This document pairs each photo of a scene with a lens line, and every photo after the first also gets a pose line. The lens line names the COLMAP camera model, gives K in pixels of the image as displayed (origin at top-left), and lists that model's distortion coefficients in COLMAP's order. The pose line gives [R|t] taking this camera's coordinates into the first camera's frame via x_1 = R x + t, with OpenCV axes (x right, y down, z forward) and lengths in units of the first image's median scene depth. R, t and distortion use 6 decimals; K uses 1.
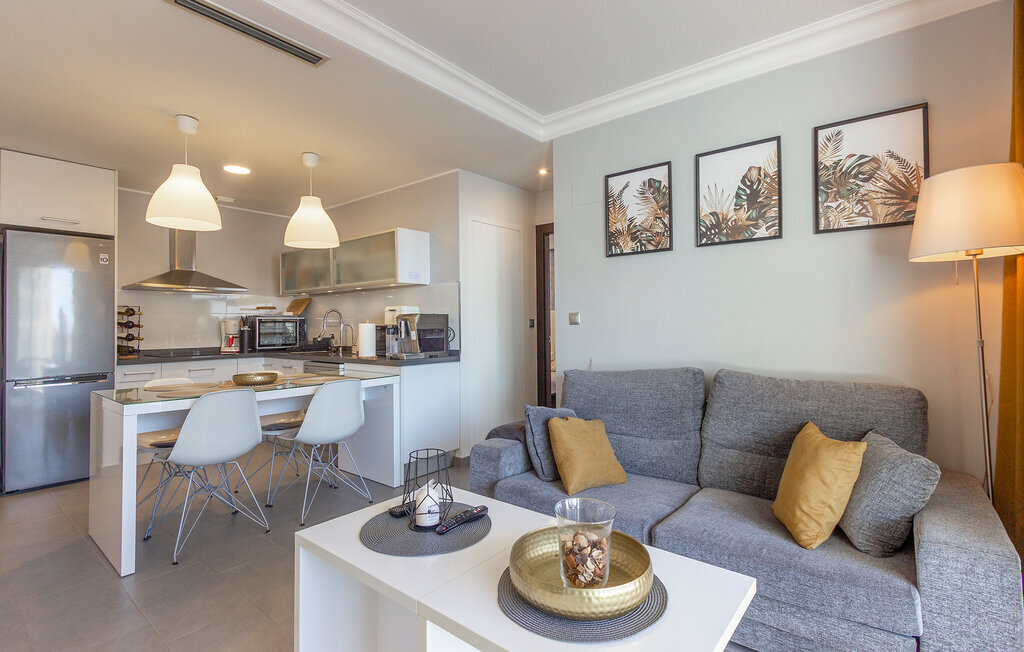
lens RADIAL K [[475.8, 0, 521.8], [0, 475.8, 317.6], [0, 0, 1]] dist [-0.005505, 0.001986]
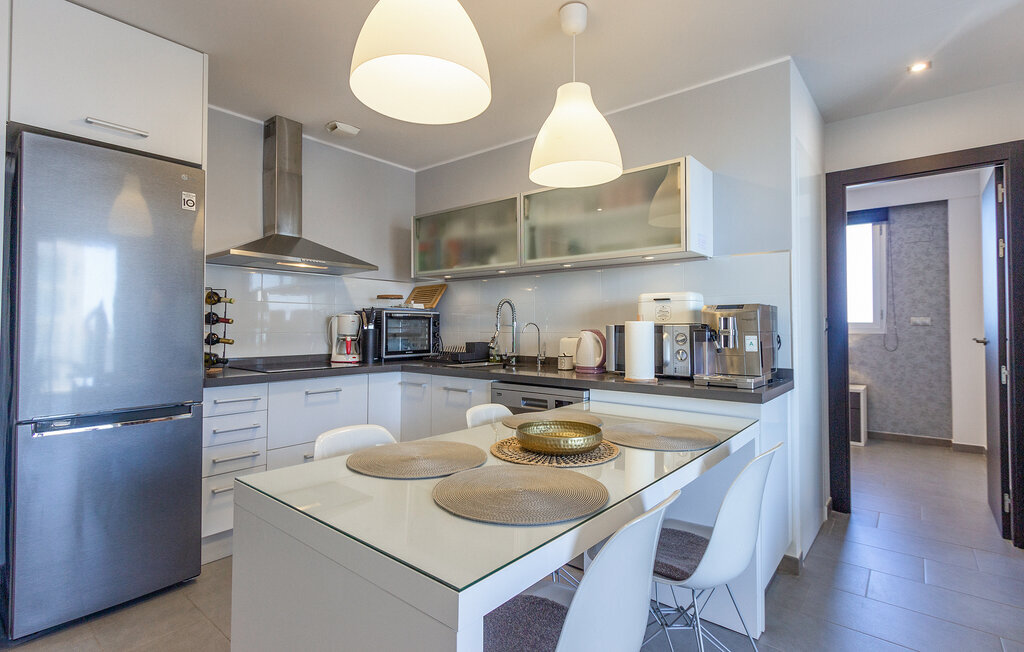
lens RADIAL K [[475.8, 0, 507.5], [0, 475.8, 316.4], [0, 0, 1]] dist [-0.005505, 0.001986]
pose [[0.999444, 0.013548, -0.030478, -0.390879], [-0.013769, 0.999880, -0.007044, 0.010731], [0.030379, 0.007460, 0.999511, 0.361250]]
